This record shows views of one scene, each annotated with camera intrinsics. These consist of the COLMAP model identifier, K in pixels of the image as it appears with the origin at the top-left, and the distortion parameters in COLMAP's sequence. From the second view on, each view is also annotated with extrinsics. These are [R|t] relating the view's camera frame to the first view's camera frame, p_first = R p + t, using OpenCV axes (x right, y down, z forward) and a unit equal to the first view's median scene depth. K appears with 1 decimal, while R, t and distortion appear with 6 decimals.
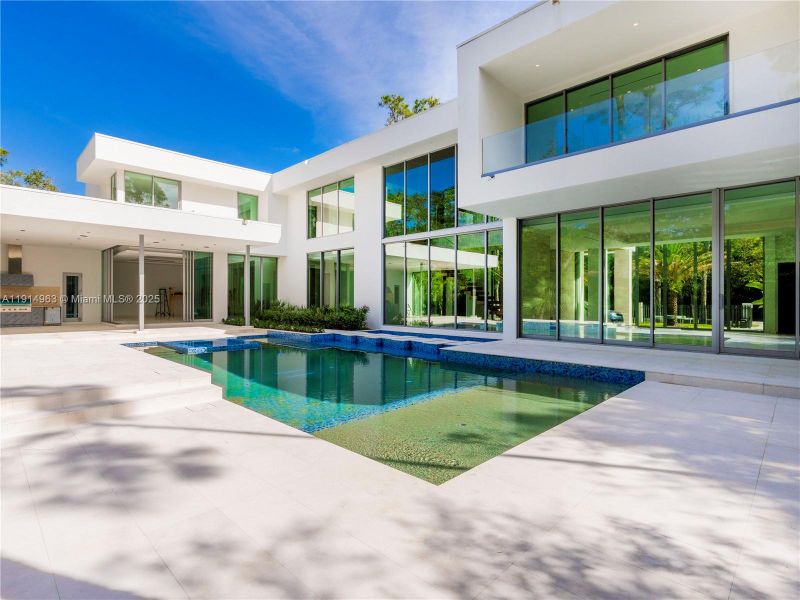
lens RADIAL K [[406.2, 0, 404.6], [0, 406.2, 306.1], [0, 0, 1]] dist [-0.012265, -0.000373]
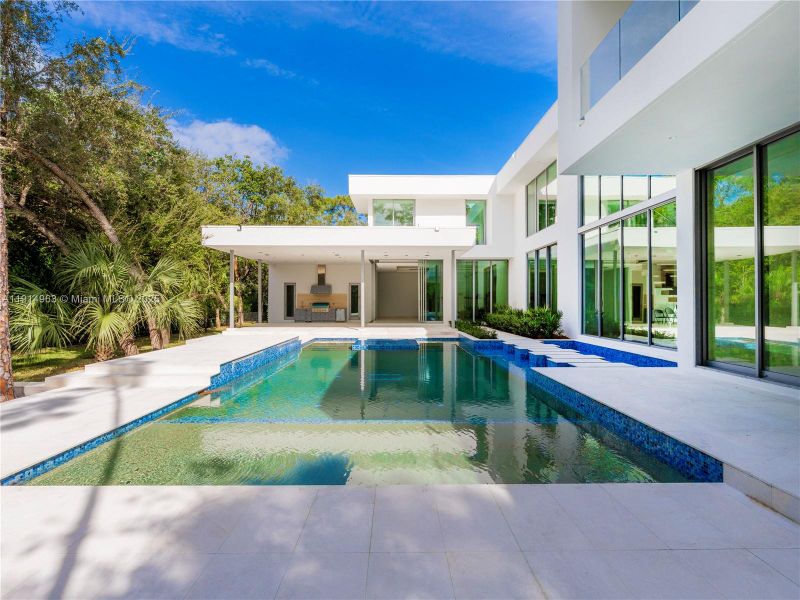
lens RADIAL K [[412.7, 0, 403.1], [0, 412.7, 300.9], [0, 0, 1]] dist [-0.001116, 0.000159]
pose [[0.708834, -0.005873, -0.705351, 0.262003], [-0.006857, 0.999861, -0.015216, -0.003898], [0.705342, 0.015622, 0.708695, 0.162223]]
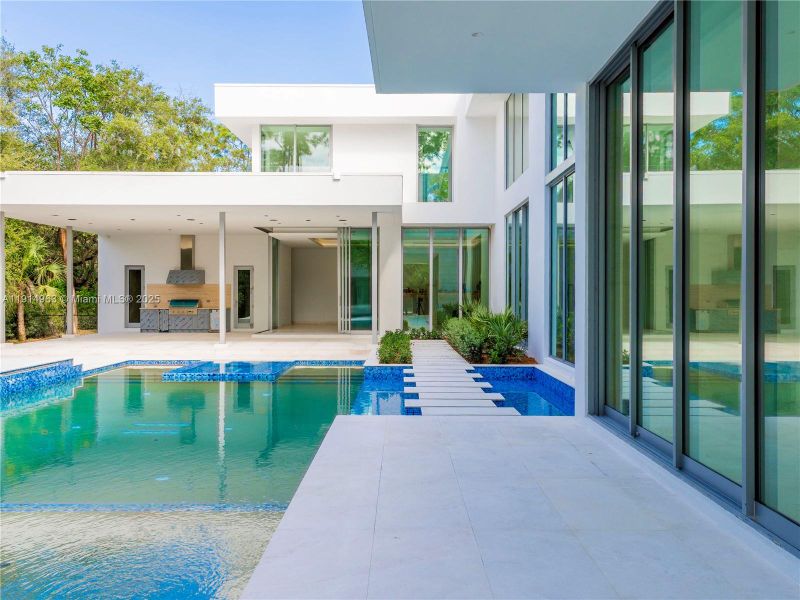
lens RADIAL K [[700.7, 0, 400.7], [0, 700.7, 296.0], [0, 0, 1]] dist [0.029047, 0.005451]
pose [[0.693359, -0.002751, -0.720587, 0.397254], [-0.007091, 0.999918, -0.010641, -0.011943], [0.720557, 0.012488, 0.693283, 0.291443]]
